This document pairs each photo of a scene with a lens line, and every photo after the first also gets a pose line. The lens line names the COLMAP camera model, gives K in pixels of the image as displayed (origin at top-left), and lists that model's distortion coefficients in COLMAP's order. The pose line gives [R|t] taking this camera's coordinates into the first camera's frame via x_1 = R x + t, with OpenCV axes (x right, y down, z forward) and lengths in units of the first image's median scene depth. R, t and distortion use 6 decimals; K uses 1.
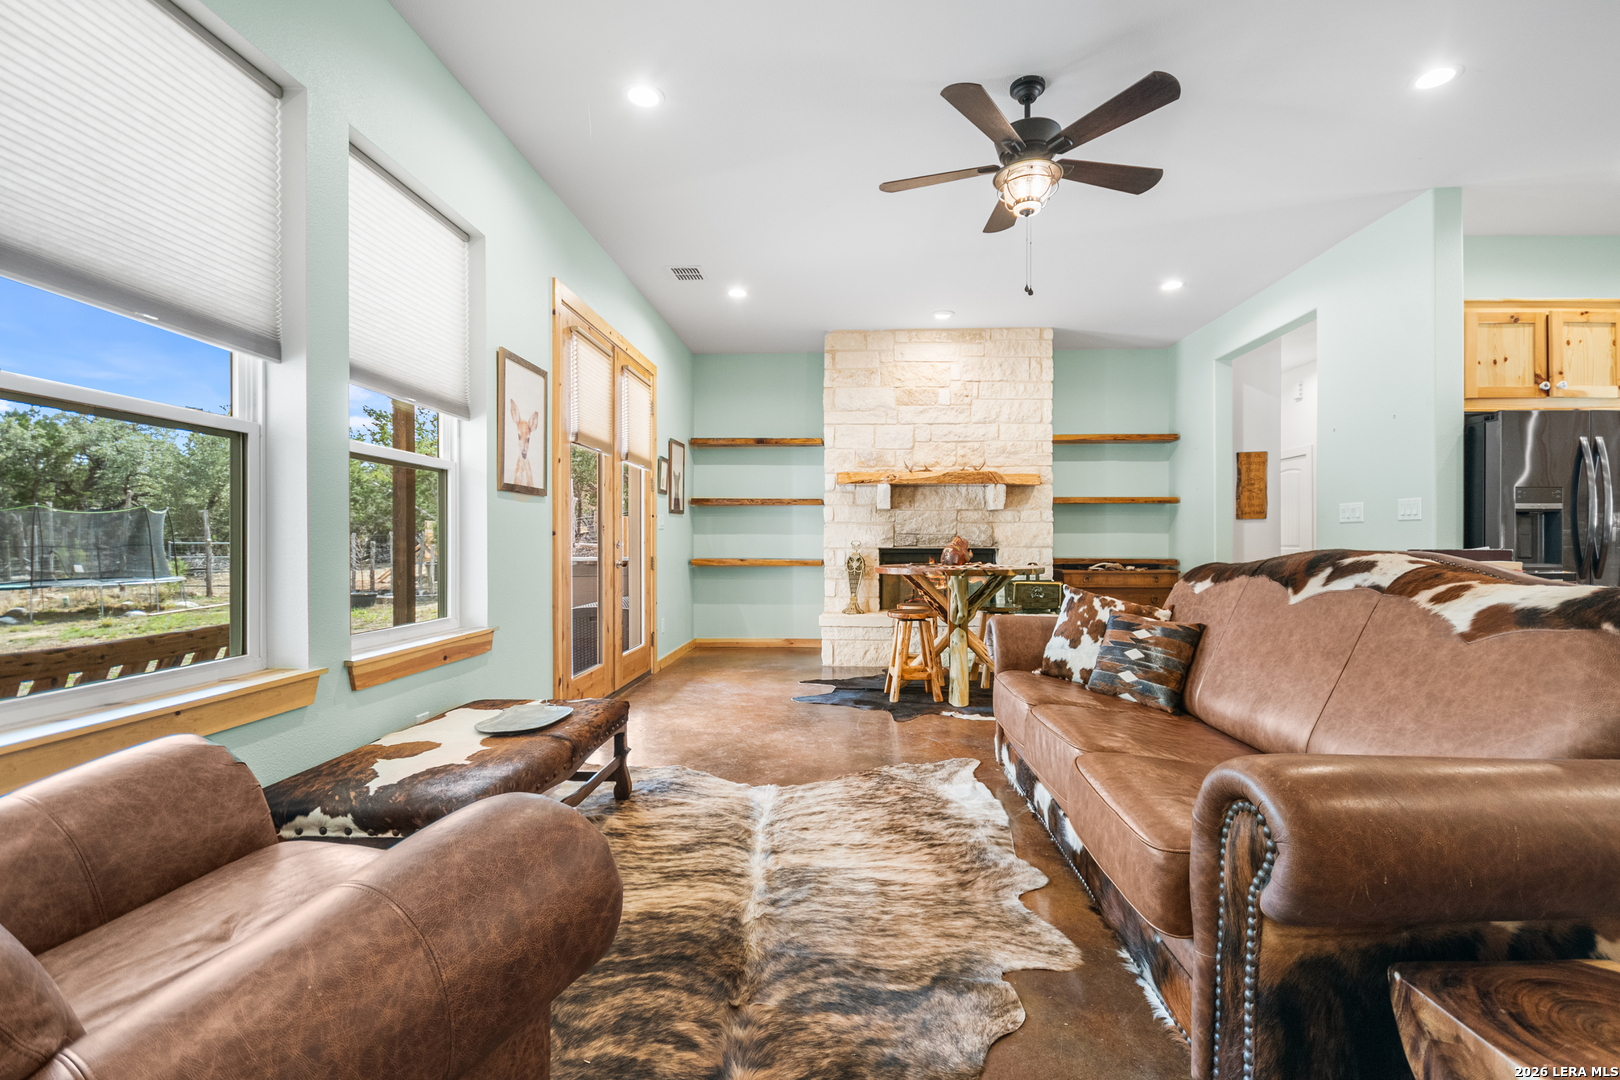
lens RADIAL K [[726.6, 0, 837.9], [0, 726.6, 537.2], [0, 0, 1]] dist [0.013995, -0.011347]
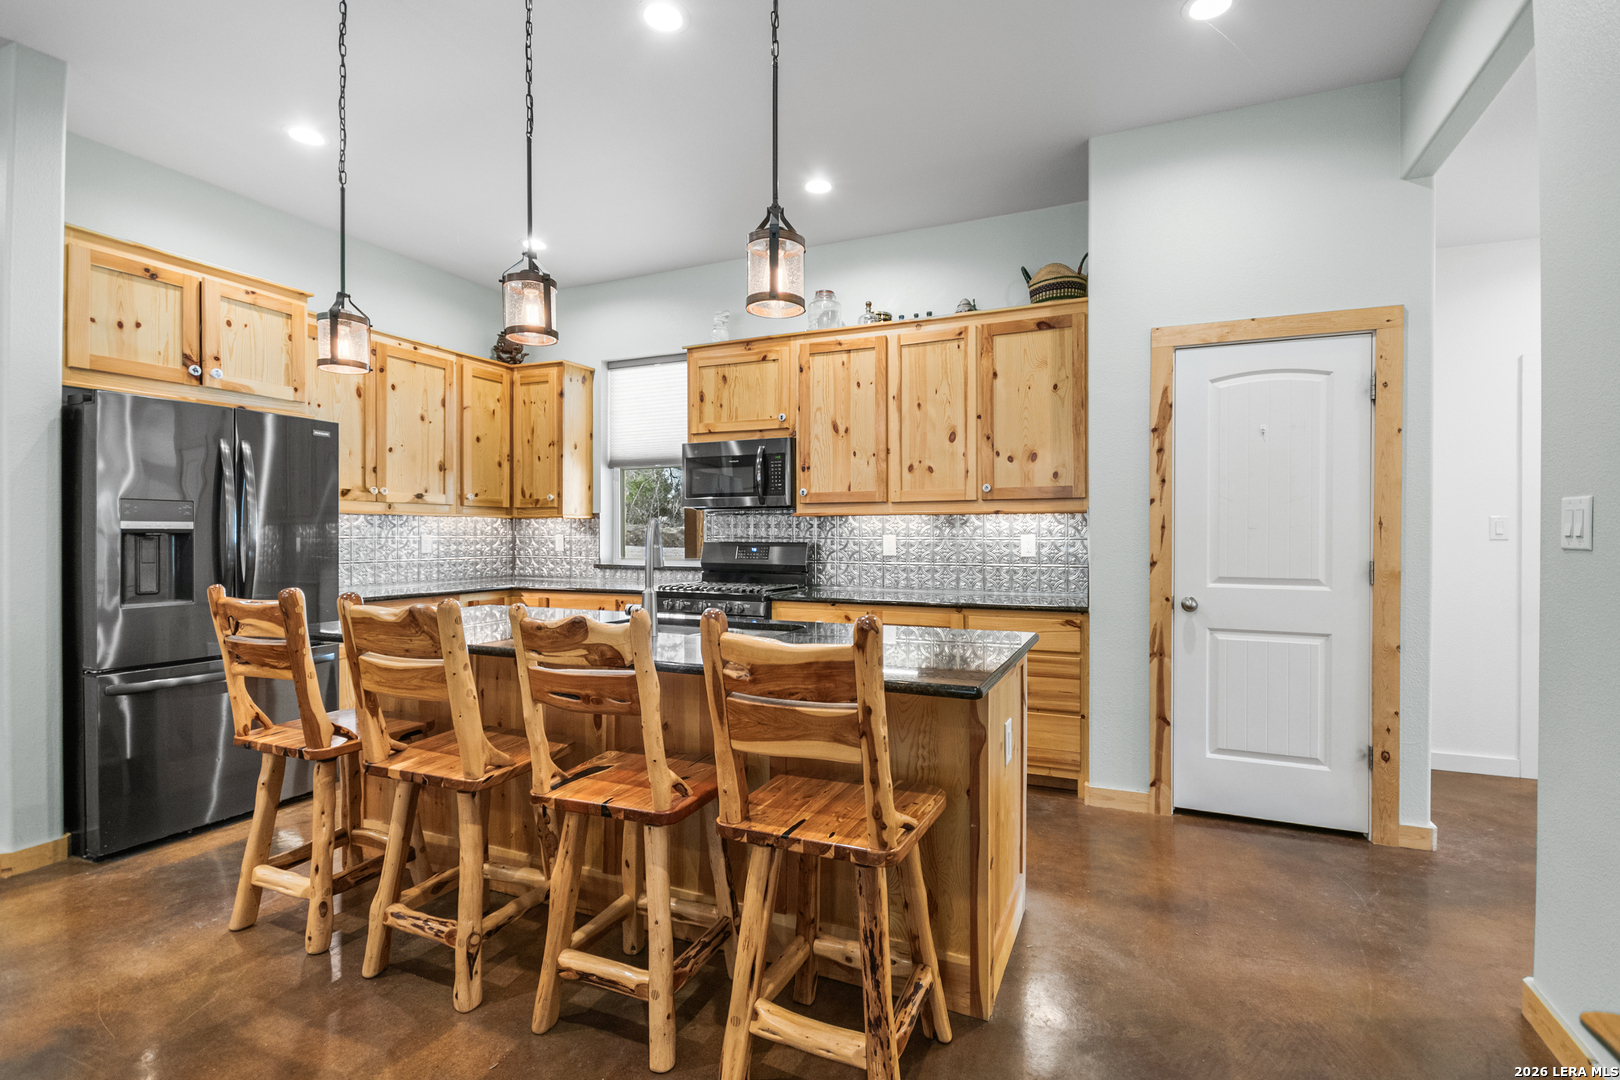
lens RADIAL K [[734.0, 0, 837.8], [0, 734.0, 539.8], [0, 0, 1]] dist [-0.014664, -0.000899]
pose [[0.354586, -0.007557, 0.934993, 0.288277], [-0.002042, 0.999959, 0.008857, -0.020416], [-0.935021, -0.005049, 0.354556, 0.045375]]
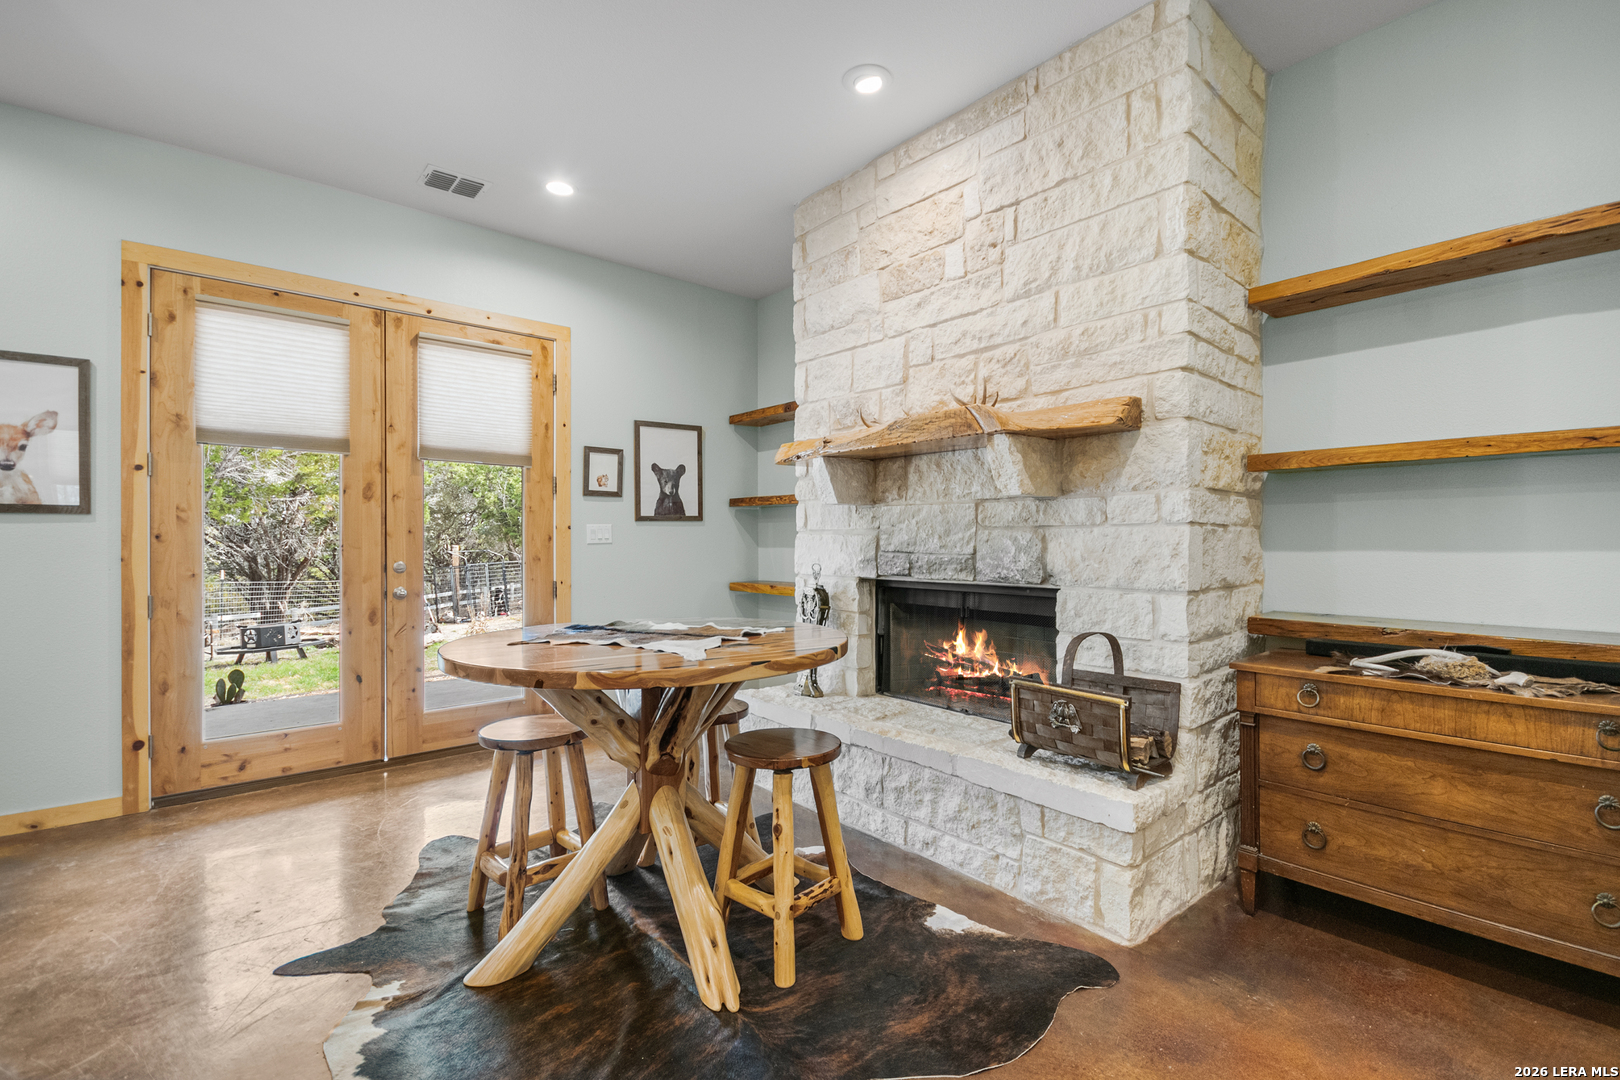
lens RADIAL K [[726.6, 0, 816.2], [0, 726.6, 537.4], [0, 0, 1]] dist [0.013995, -0.011347]
pose [[0.675612, -0.003448, -0.737249, 0.434369], [0.004197, 0.999991, -0.000831, -0.014336], [0.737245, -0.002533, 0.675620, 0.618725]]
